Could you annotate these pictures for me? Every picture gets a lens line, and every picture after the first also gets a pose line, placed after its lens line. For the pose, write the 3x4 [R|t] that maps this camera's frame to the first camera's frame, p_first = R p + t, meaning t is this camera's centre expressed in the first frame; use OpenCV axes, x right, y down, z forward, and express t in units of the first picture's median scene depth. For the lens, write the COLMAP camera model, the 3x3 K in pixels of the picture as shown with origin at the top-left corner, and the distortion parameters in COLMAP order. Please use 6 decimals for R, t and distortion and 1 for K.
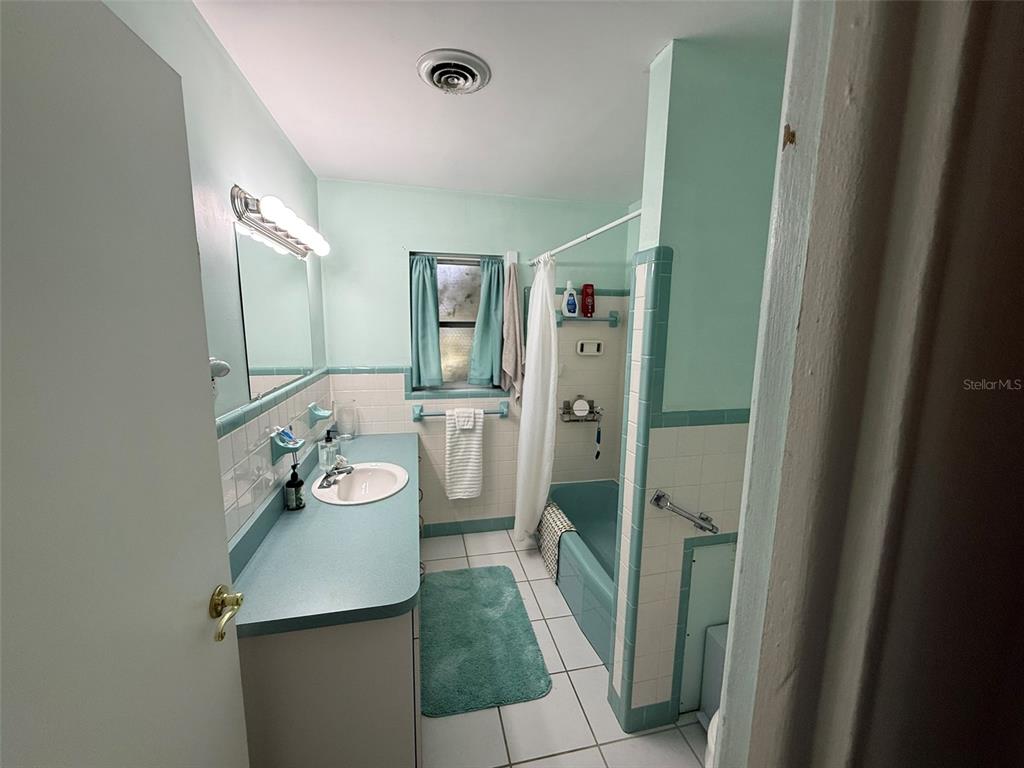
lens RADIAL K [[407.8, 0, 517.4], [0, 407.8, 384.1], [0, 0, 1]] dist [0.000833, 0.000645]
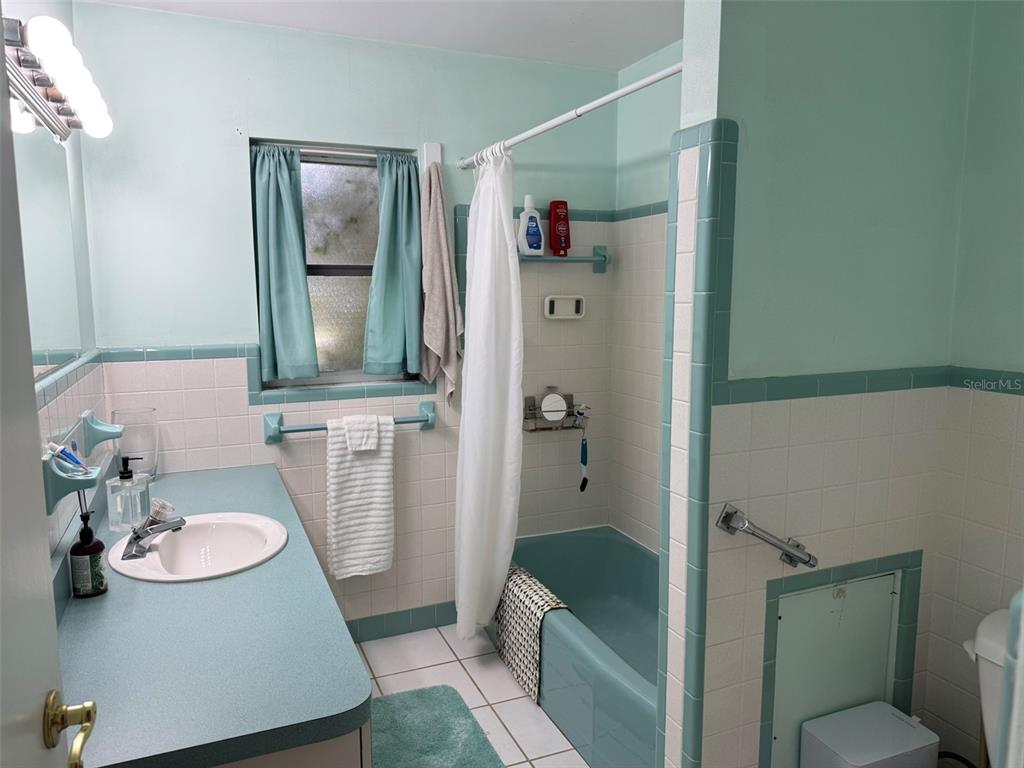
lens RADIAL K [[716.9, 0, 513.0], [0, 716.9, 382.6], [0, 0, 1]] dist [0.038919, -0.043434]
pose [[0.983730, -0.040678, 0.174985, -0.101973], [0.044676, 0.998822, -0.018964, 0.046592], [-0.174007, 0.026473, 0.984388, -0.028173]]
